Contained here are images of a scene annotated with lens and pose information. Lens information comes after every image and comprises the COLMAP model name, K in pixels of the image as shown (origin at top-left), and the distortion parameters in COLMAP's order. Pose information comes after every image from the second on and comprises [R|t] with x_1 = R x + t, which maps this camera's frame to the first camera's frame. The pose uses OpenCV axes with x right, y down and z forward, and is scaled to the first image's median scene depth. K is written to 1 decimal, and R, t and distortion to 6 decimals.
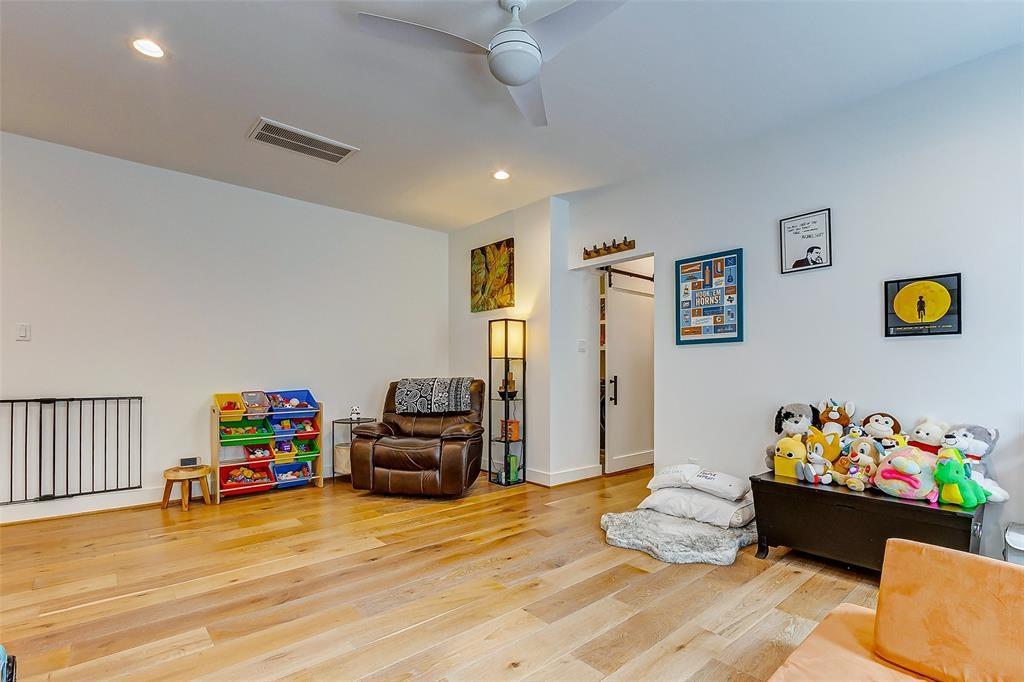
lens RADIAL K [[488.3, 0, 514.6], [0, 488.3, 368.4], [0, 0, 1]] dist [0.000054, -0.000018]
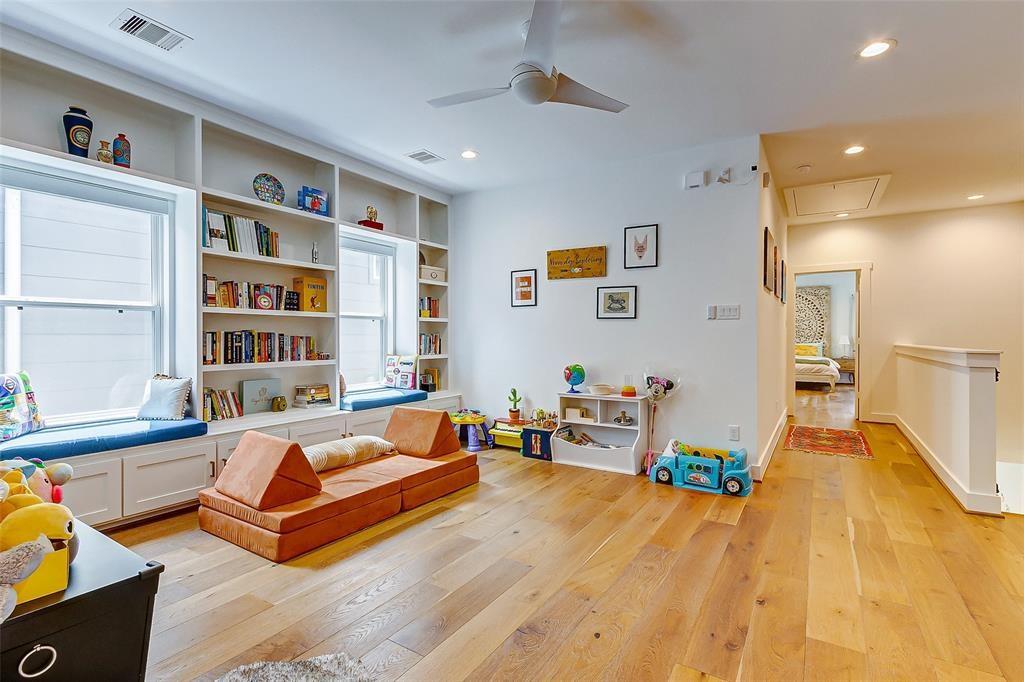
lens RADIAL K [[482.8, 0, 491.9], [0, 482.8, 336.0], [0, 0, 1]] dist [0.001872, 0.000065]
pose [[-0.973986, -0.005124, -0.226549, 0.212470], [-0.003435, 0.999963, -0.007852, -0.005686], [0.226581, -0.006870, -0.973968, 1.236950]]
